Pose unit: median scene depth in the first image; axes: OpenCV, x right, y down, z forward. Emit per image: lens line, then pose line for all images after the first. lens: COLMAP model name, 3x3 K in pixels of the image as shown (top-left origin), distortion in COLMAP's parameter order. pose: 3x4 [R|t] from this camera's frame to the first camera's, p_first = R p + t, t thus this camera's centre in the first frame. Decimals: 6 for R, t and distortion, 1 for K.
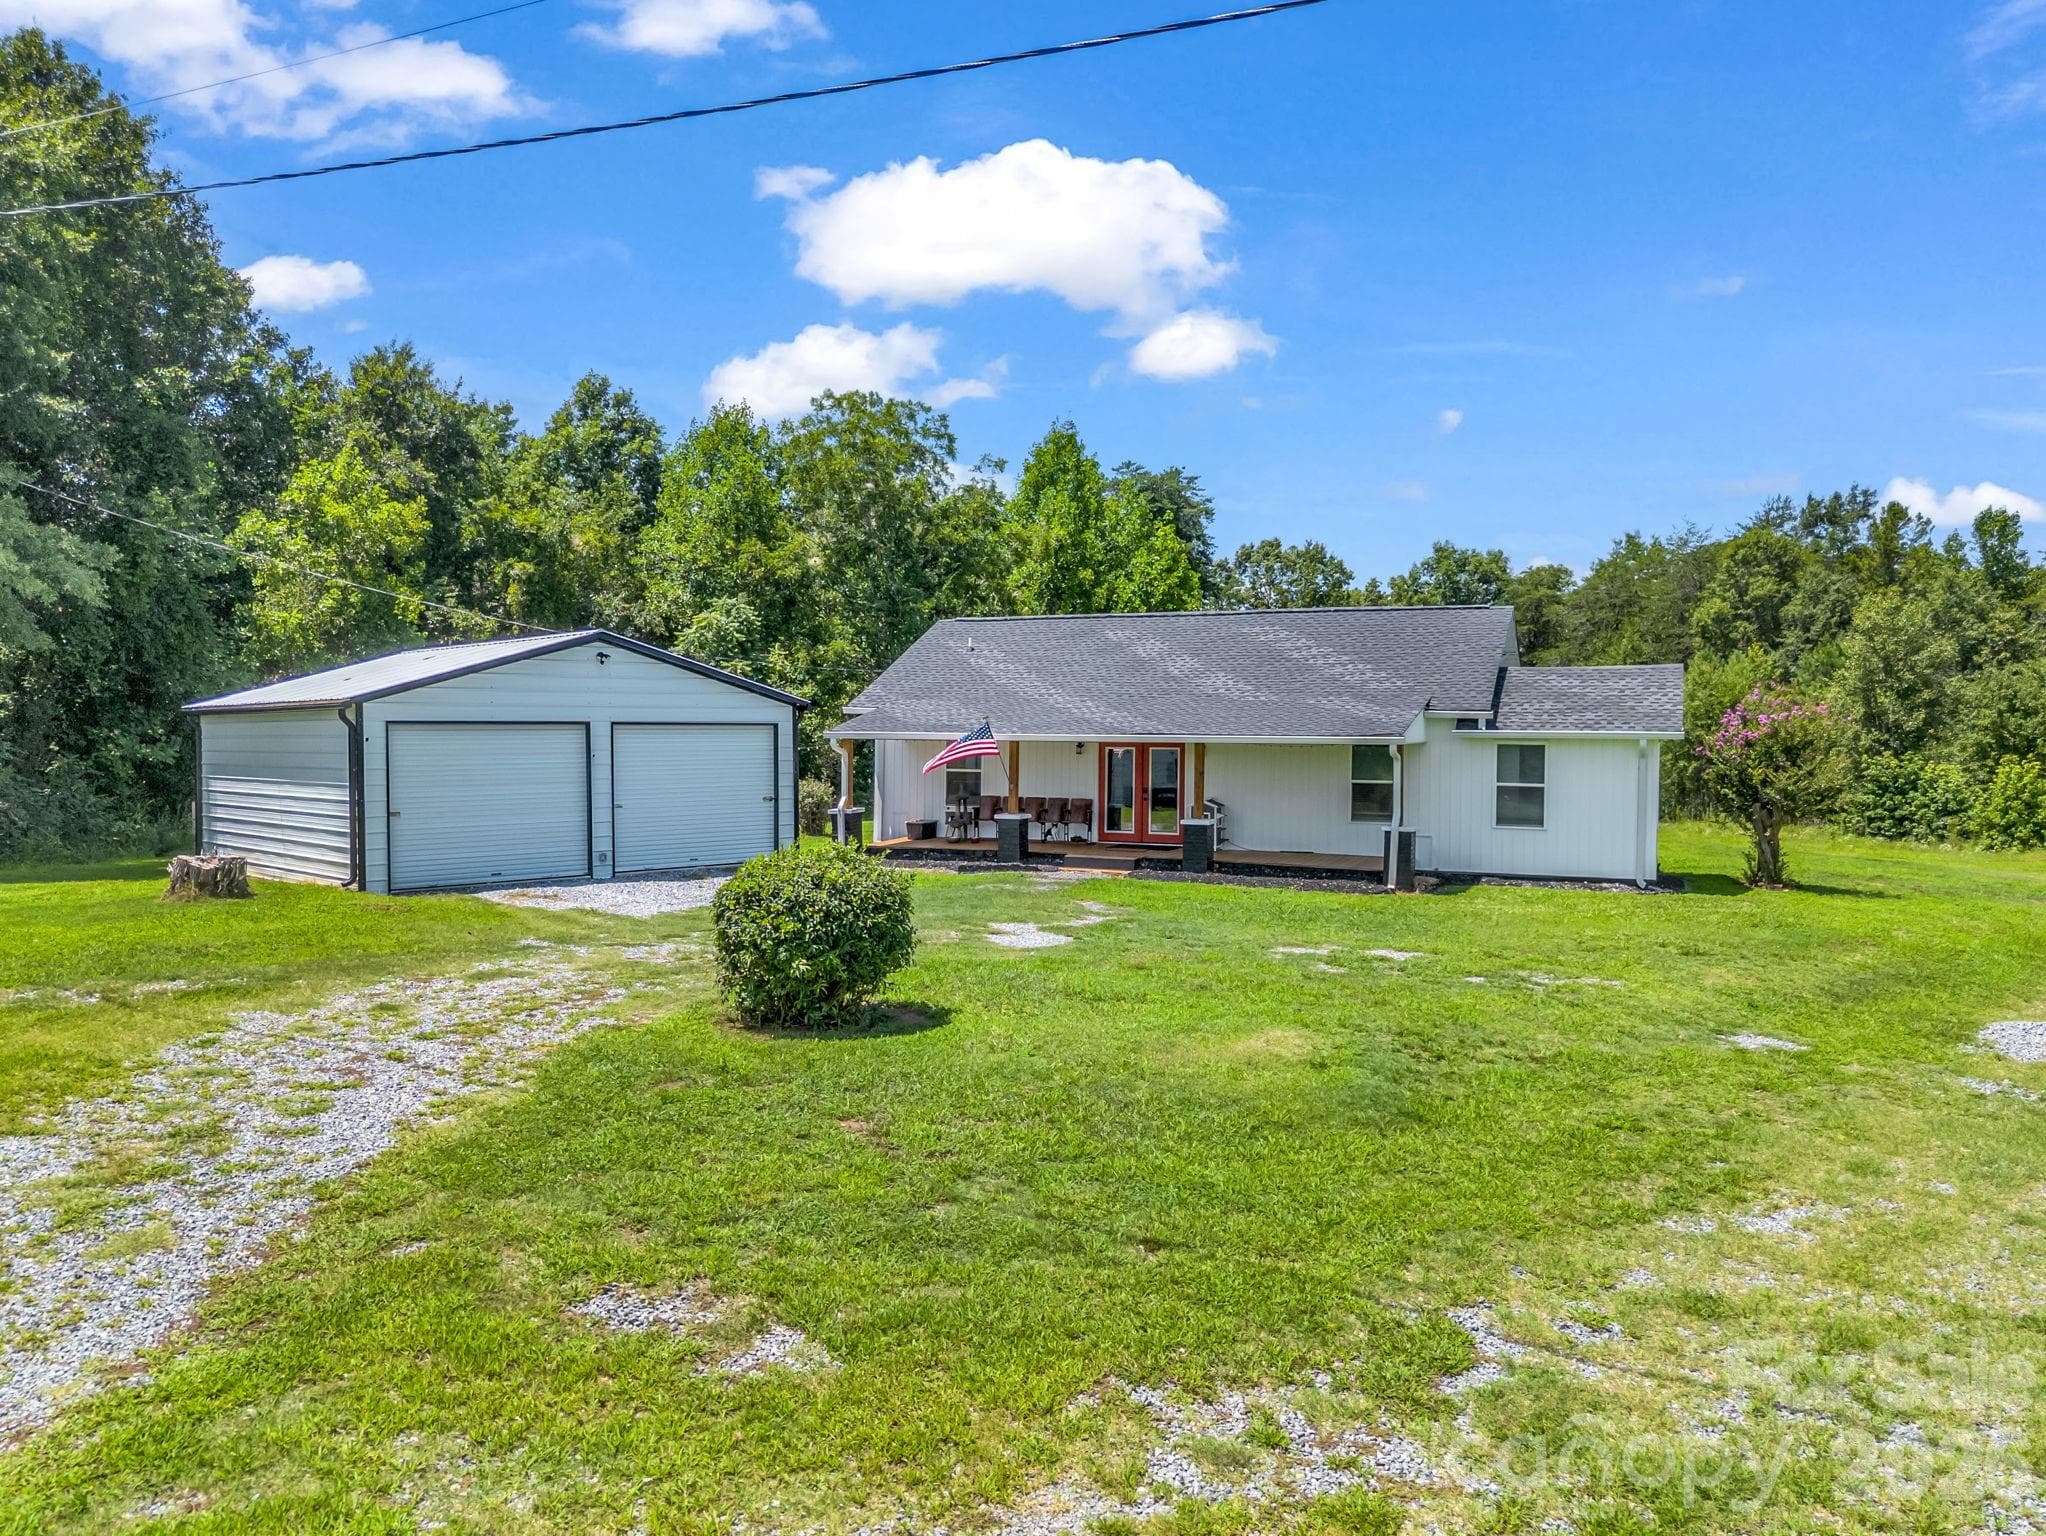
lens RADIAL K [[1448.3, 0, 936.1], [0, 1448.3, 807.5], [0, 0, 1]] dist [-0.000201, -0.003276]
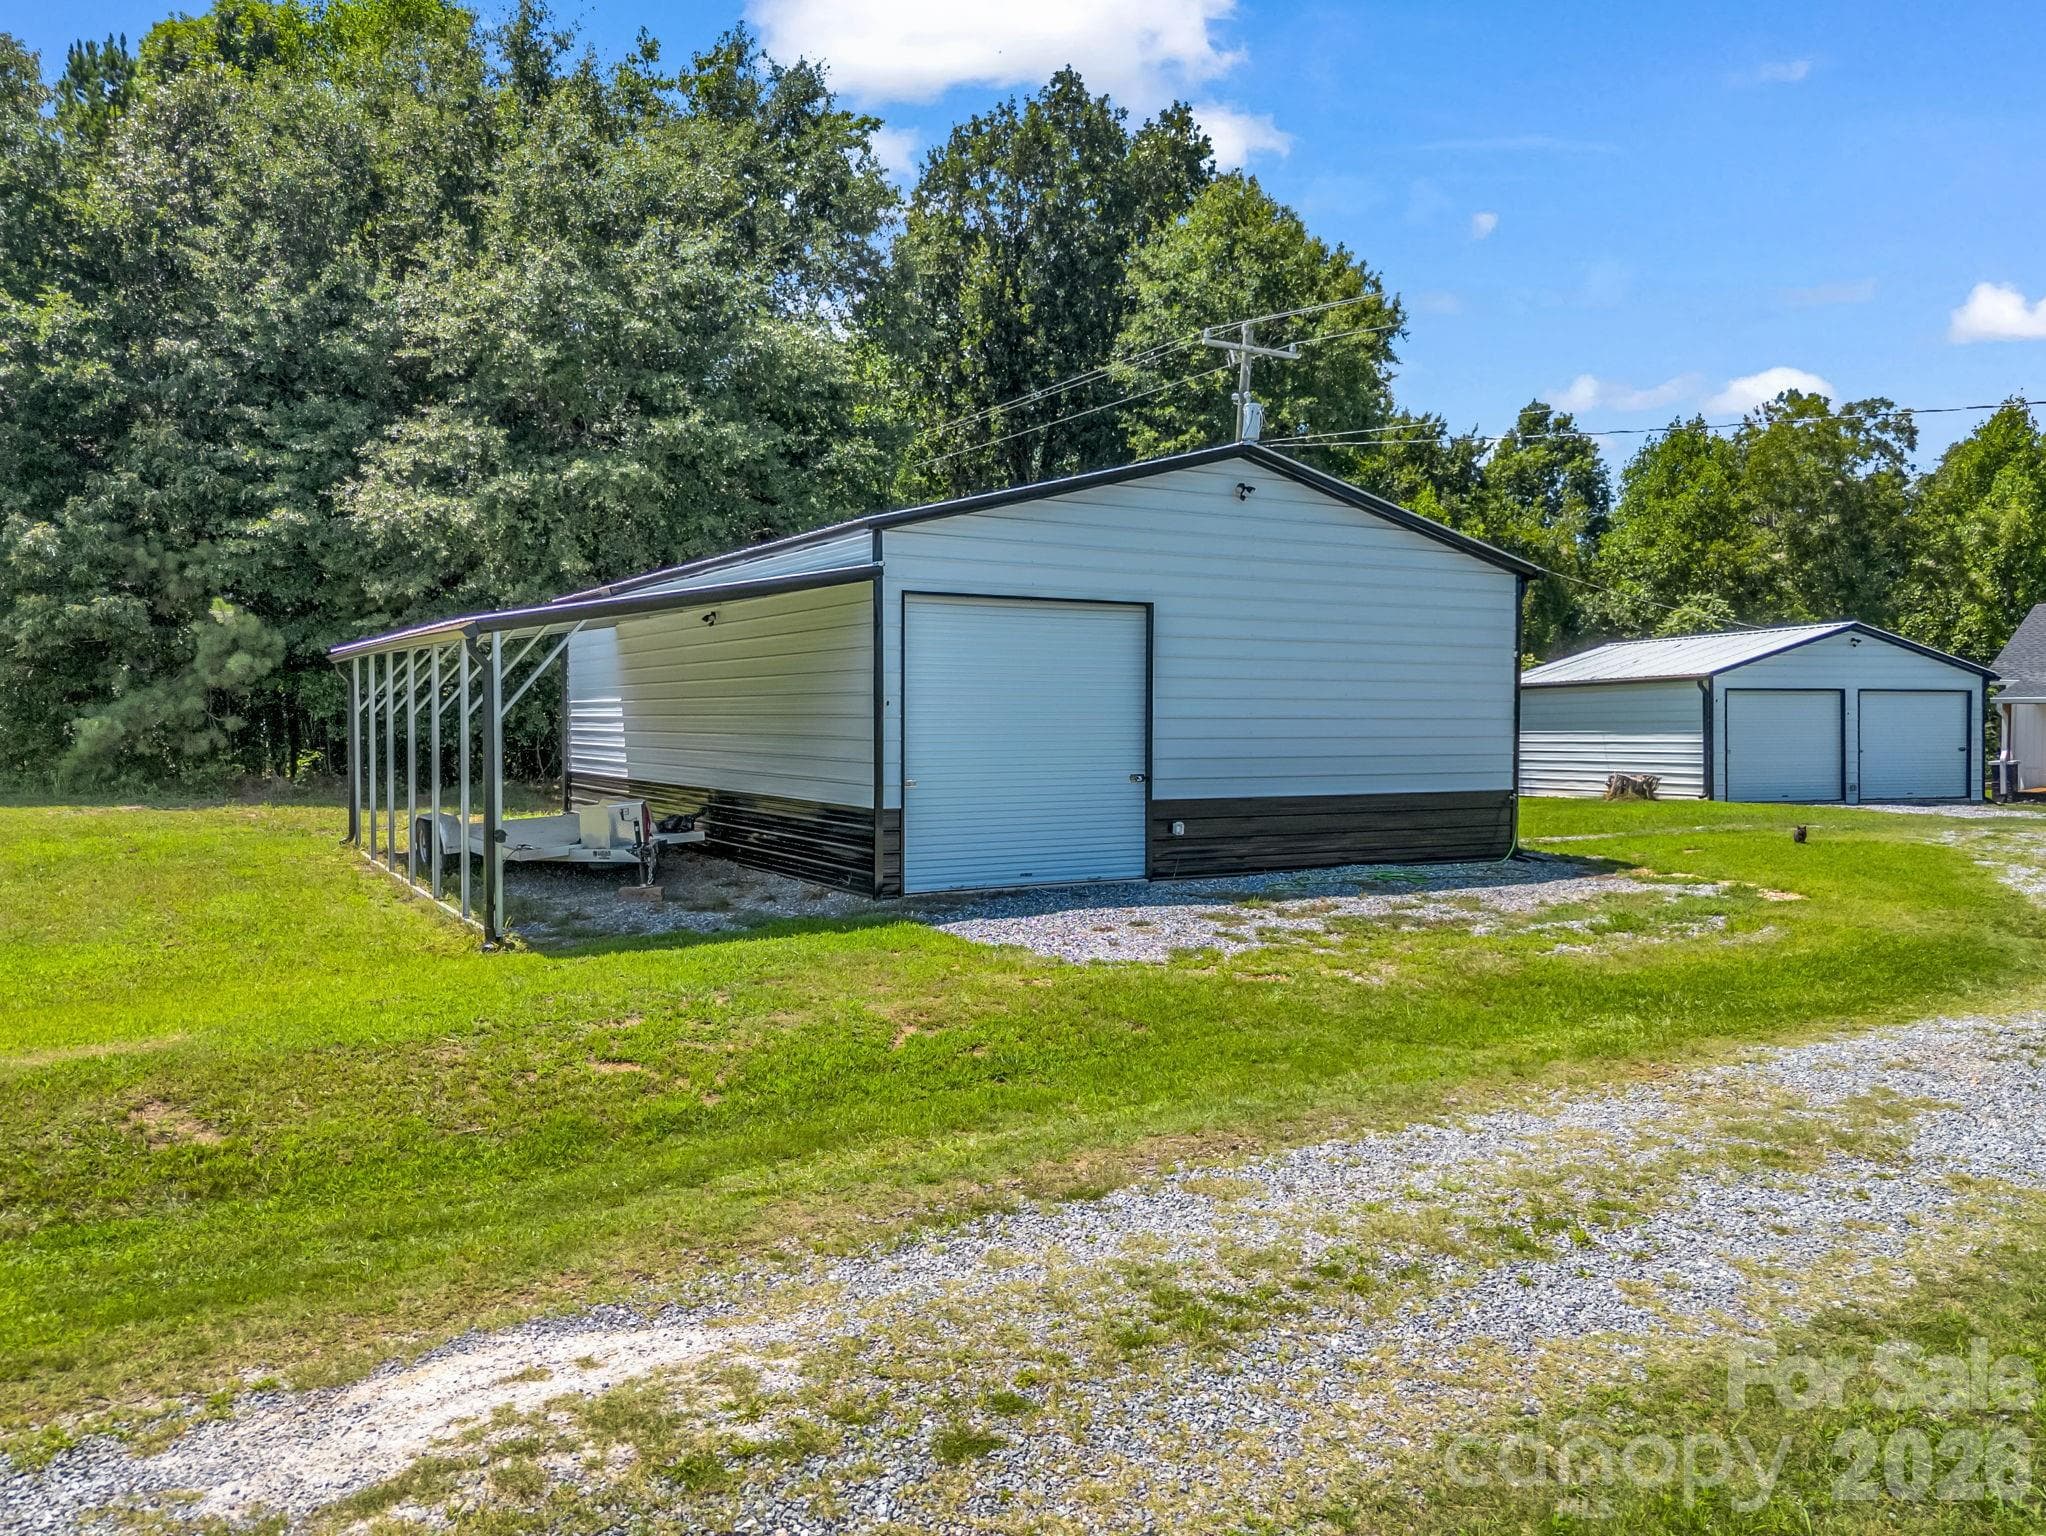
lens RADIAL K [[1448.3, 0, 936.1], [0, 1448.3, 807.5], [0, 0, 1]] dist [-0.000201, -0.003276]
pose [[0.902577, 0.016908, -0.430196, -0.200503], [-0.016976, 0.999849, 0.003681, 0.029788], [0.430193, 0.003980, 0.902728, -0.288771]]
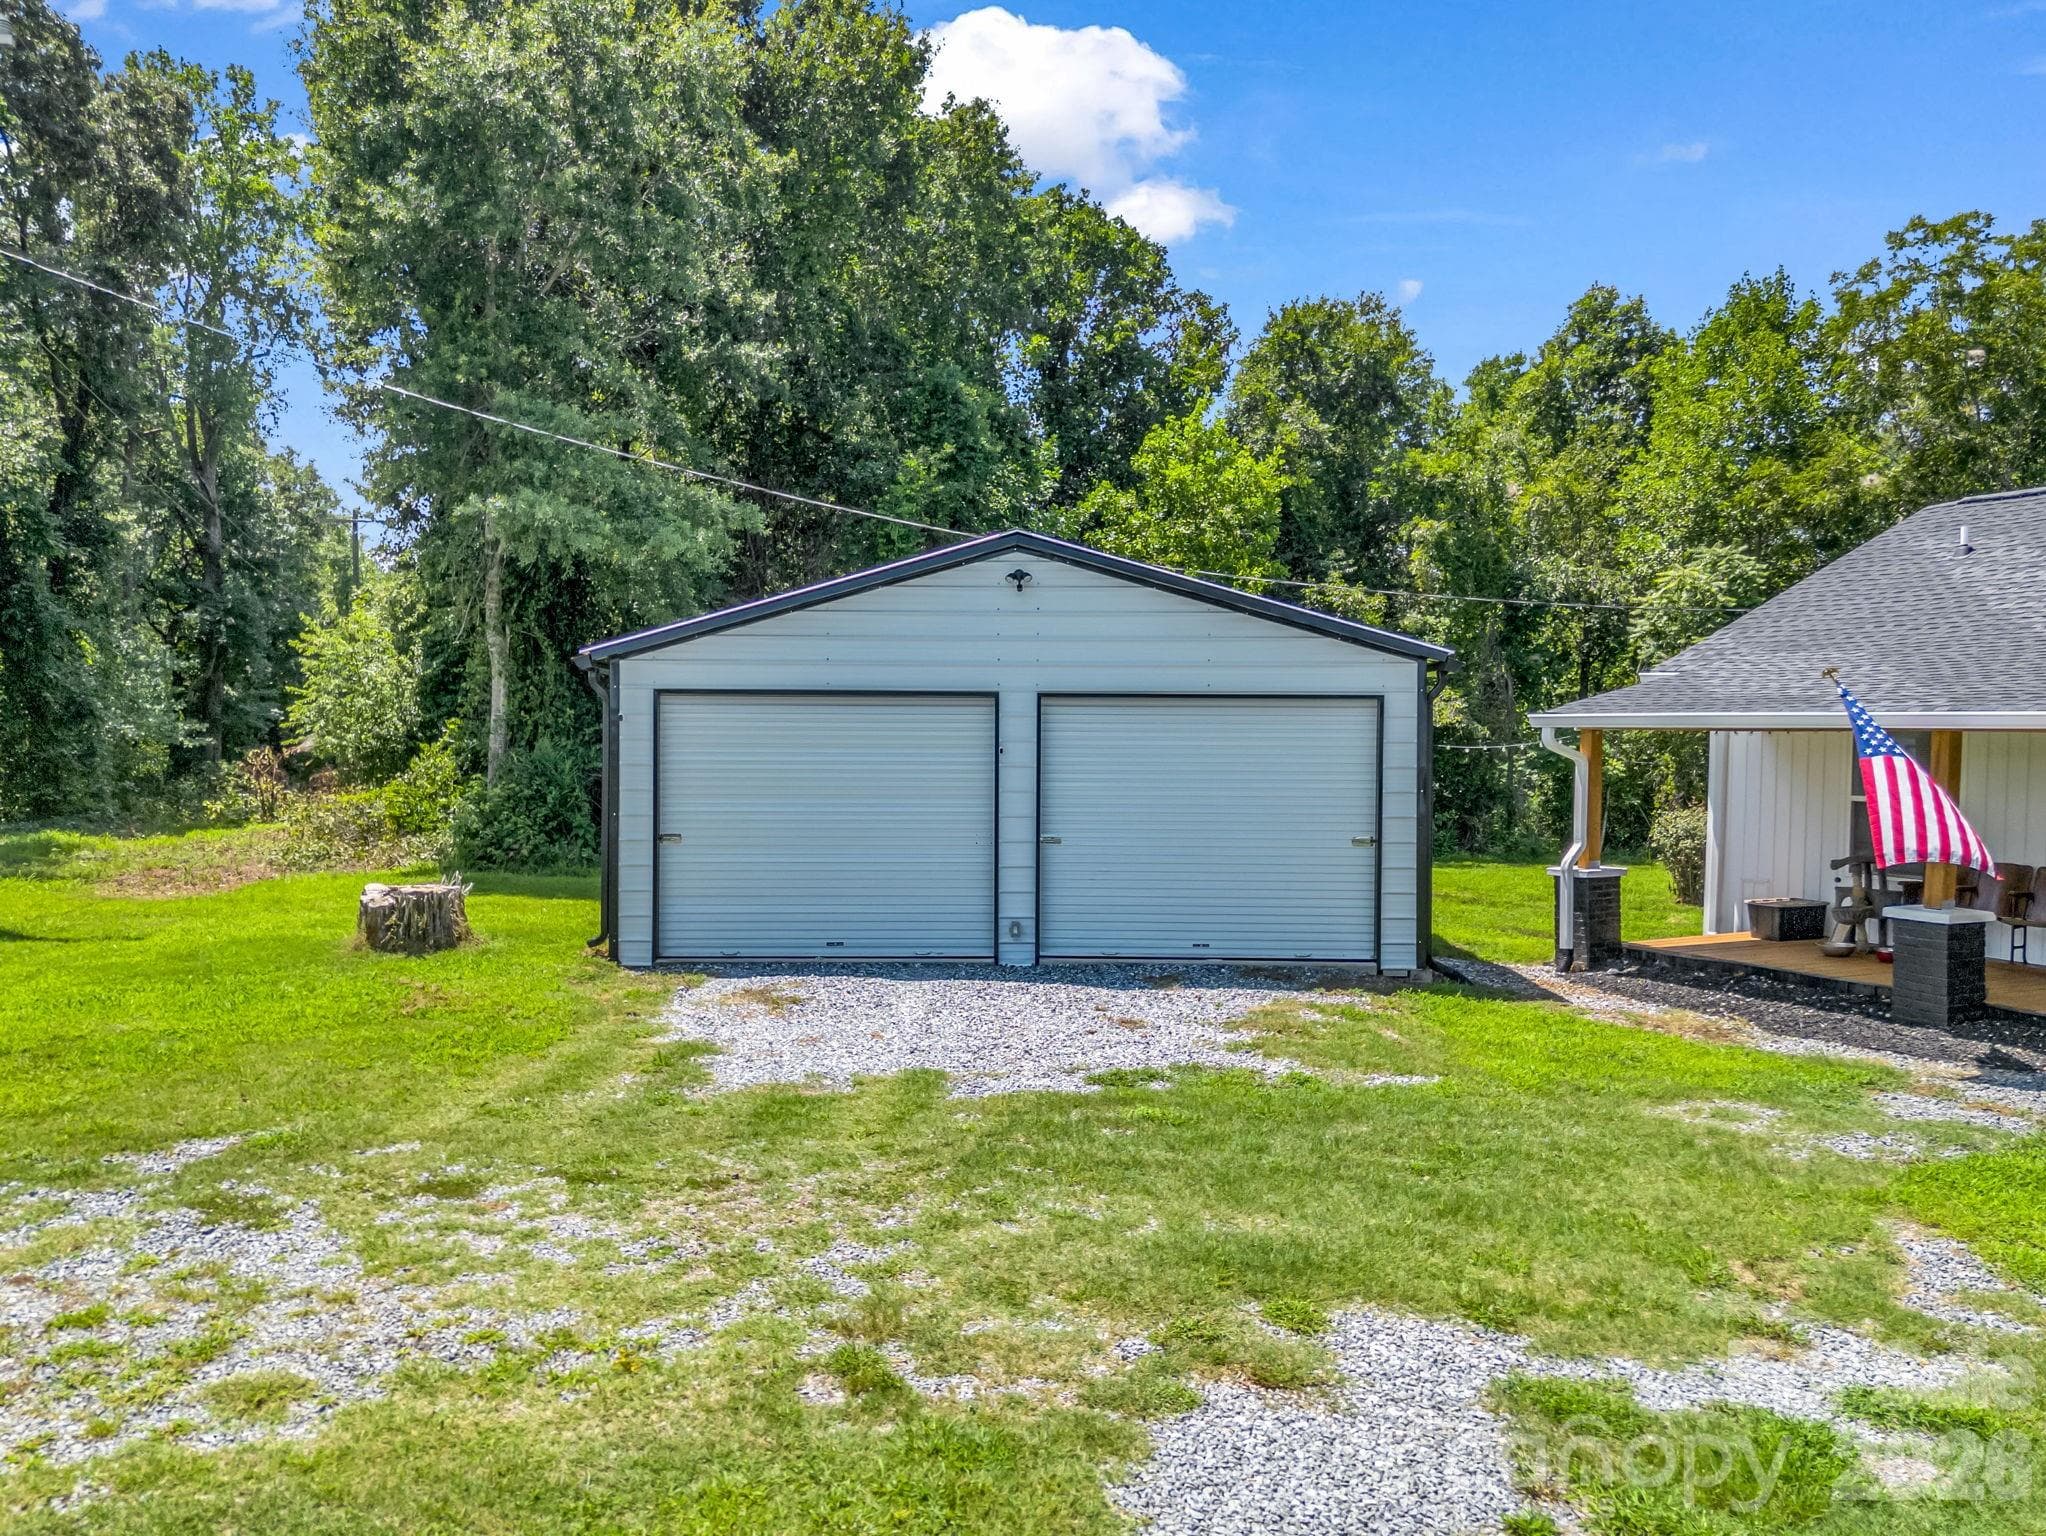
lens RADIAL K [[1436.6, 0, 1023.0], [0, 1436.6, 768.0], [0, 0, 1]] dist [-0.007448, -0.001964]
pose [[0.745731, 0.014777, -0.666083, 0.070315], [-0.040892, 0.998884, -0.023621, -0.007853], [0.664991, 0.044852, 0.745504, 0.279874]]
